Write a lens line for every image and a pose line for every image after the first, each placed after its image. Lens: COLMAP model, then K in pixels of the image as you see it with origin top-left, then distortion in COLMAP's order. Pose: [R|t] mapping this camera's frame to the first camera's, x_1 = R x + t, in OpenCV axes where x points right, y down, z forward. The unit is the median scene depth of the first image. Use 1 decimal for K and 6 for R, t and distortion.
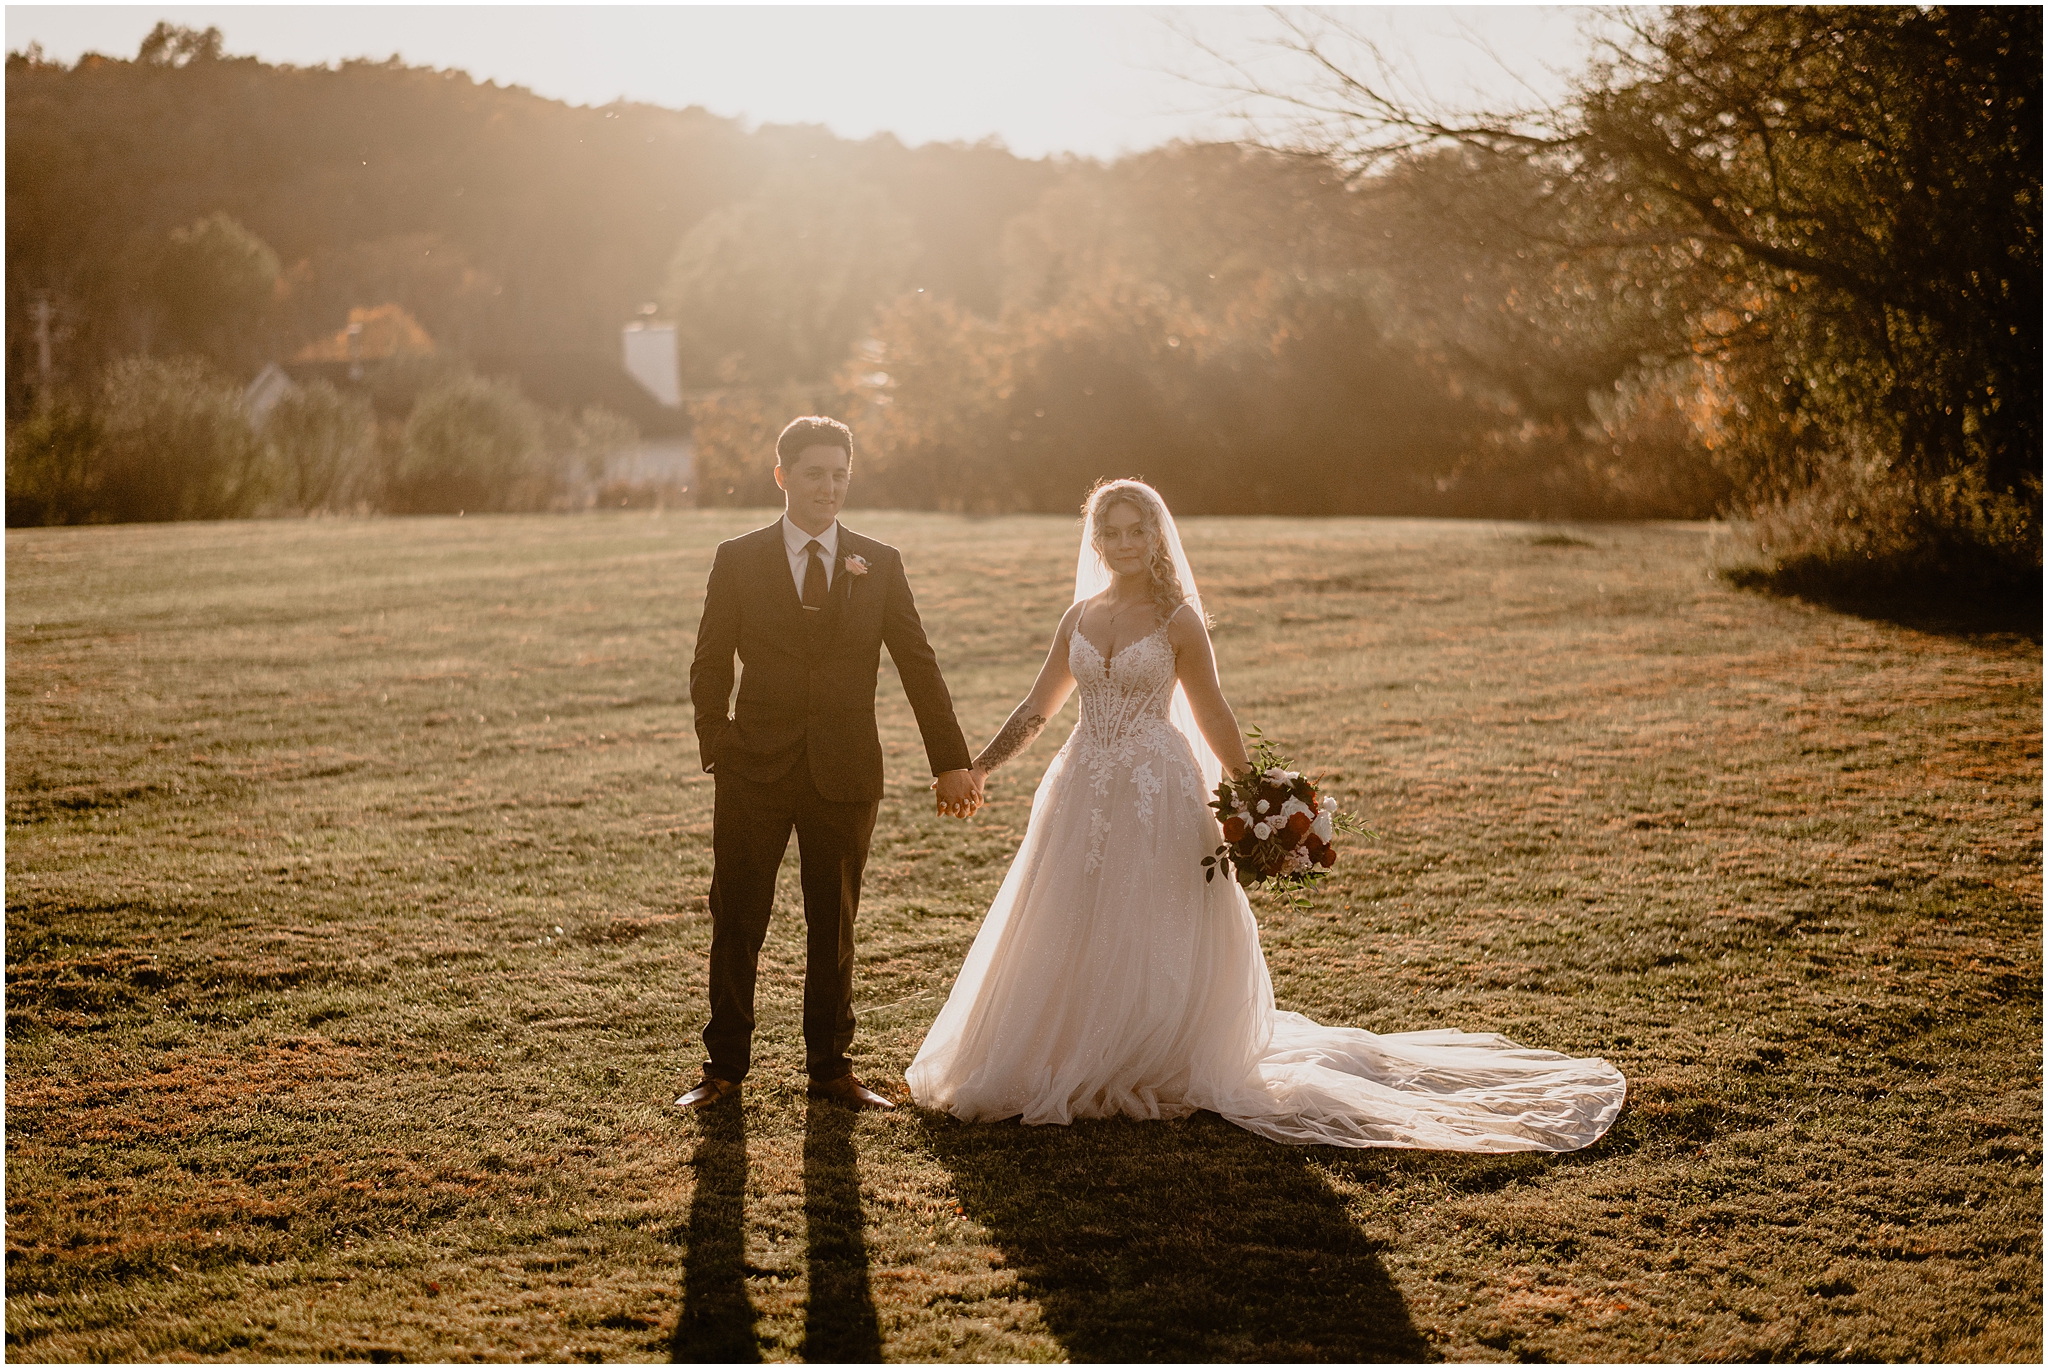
lens RADIAL K [[3370.7, 0, 1024.0], [0, 3370.7, 684.5], [0, 0, 1]] dist [0.019328, -0.096097]
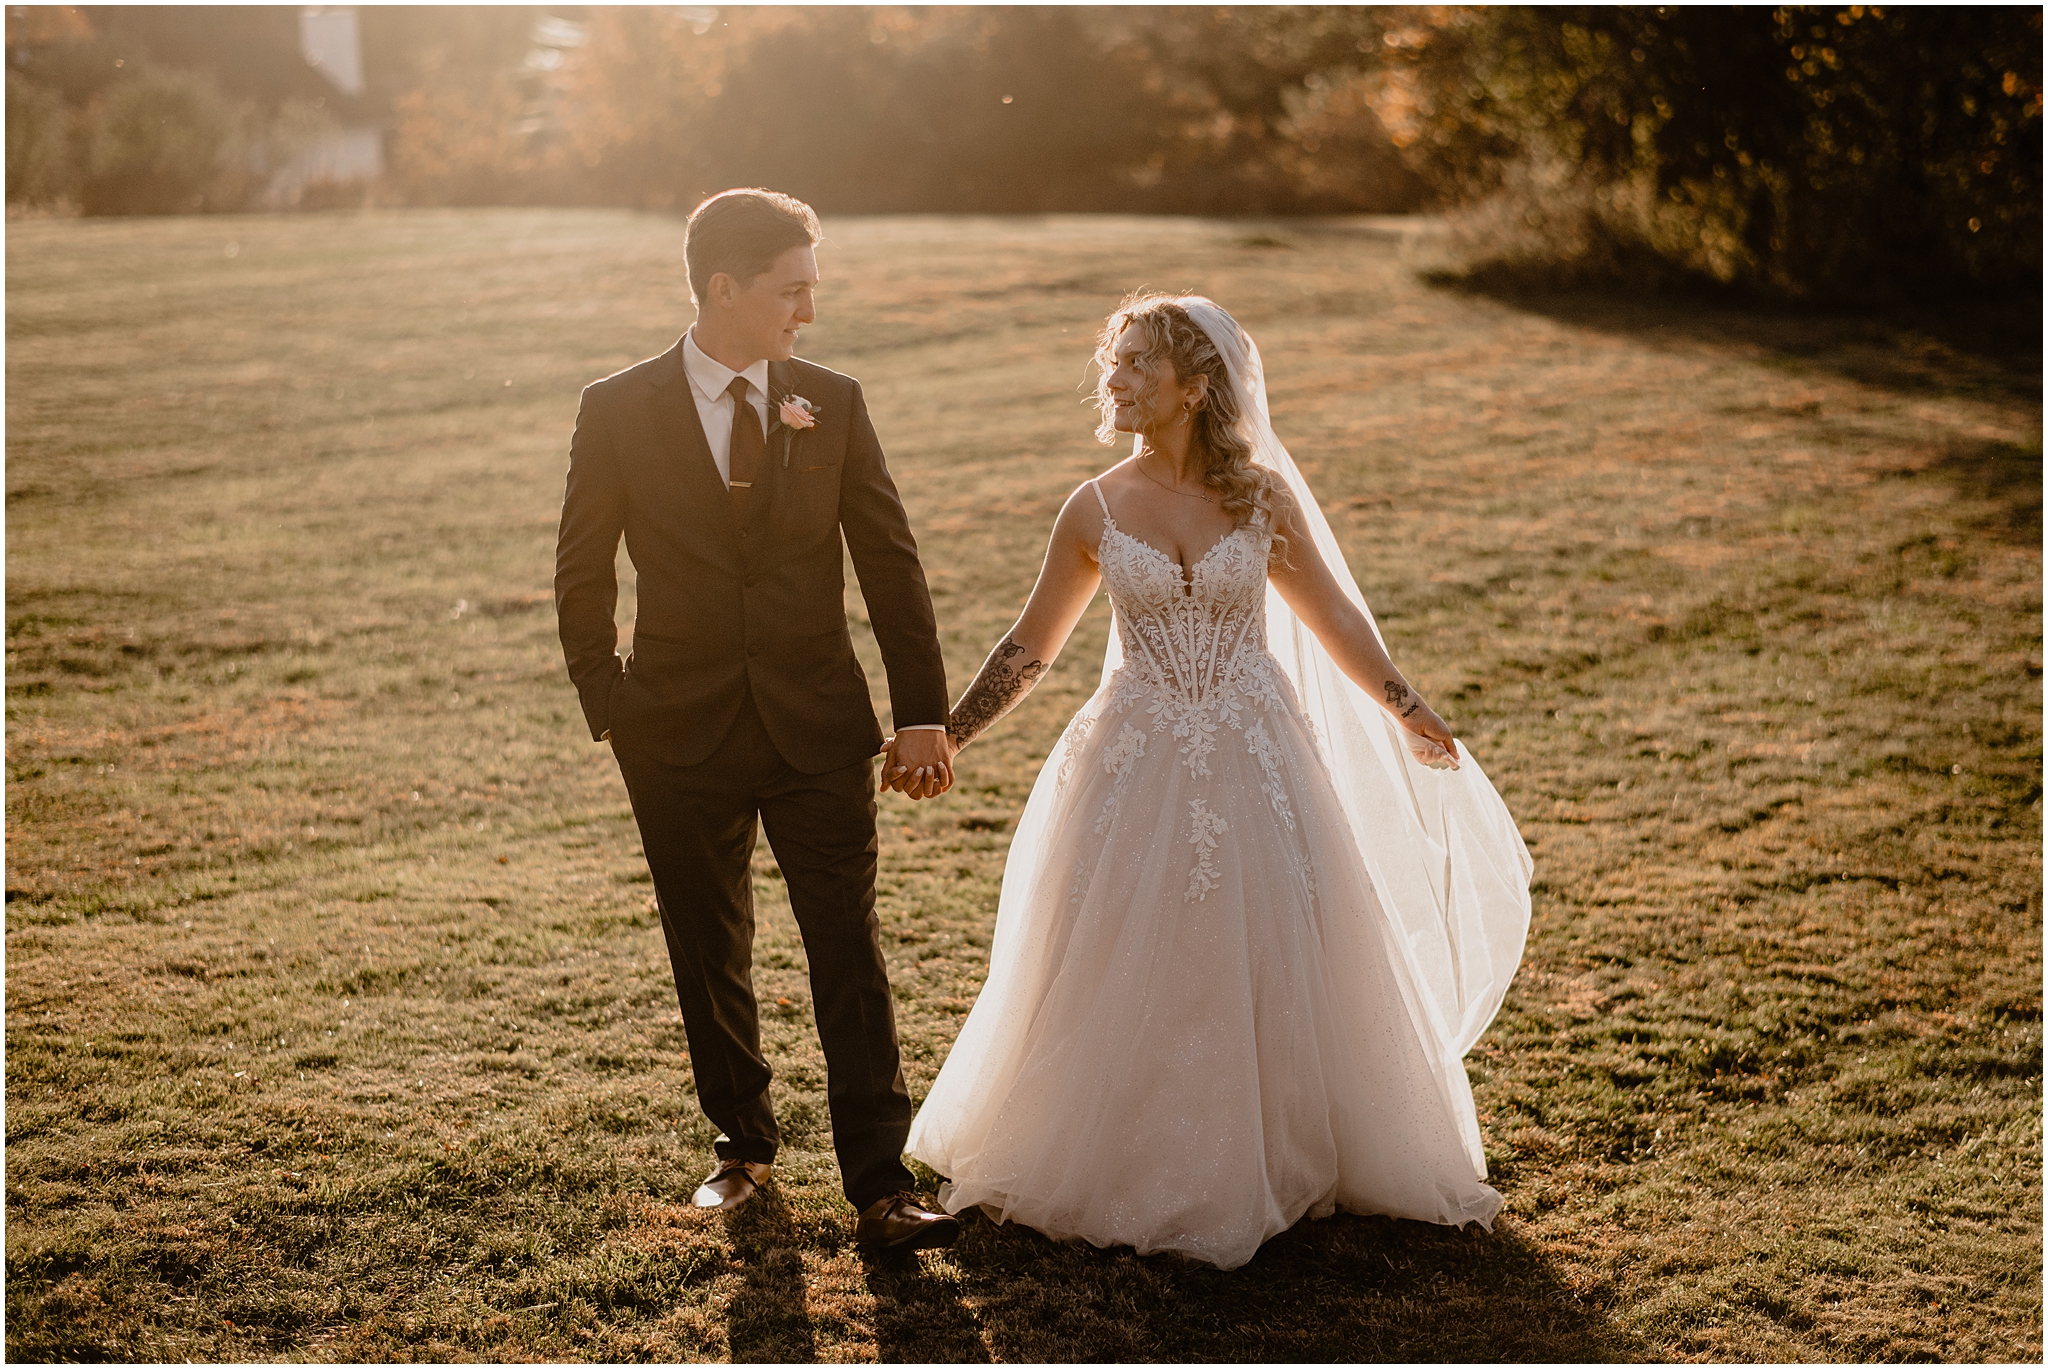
lens RADIAL K [[3370.7, 0, 1024.0], [0, 3370.7, 684.5], [0, 0, 1]] dist [0.019328, -0.096097]
pose [[0.995709, -0.016853, 0.090991, -0.039952], [0.008365, 0.995643, 0.092875, -0.006410], [-0.092159, -0.091715, 0.991511, -0.155913]]
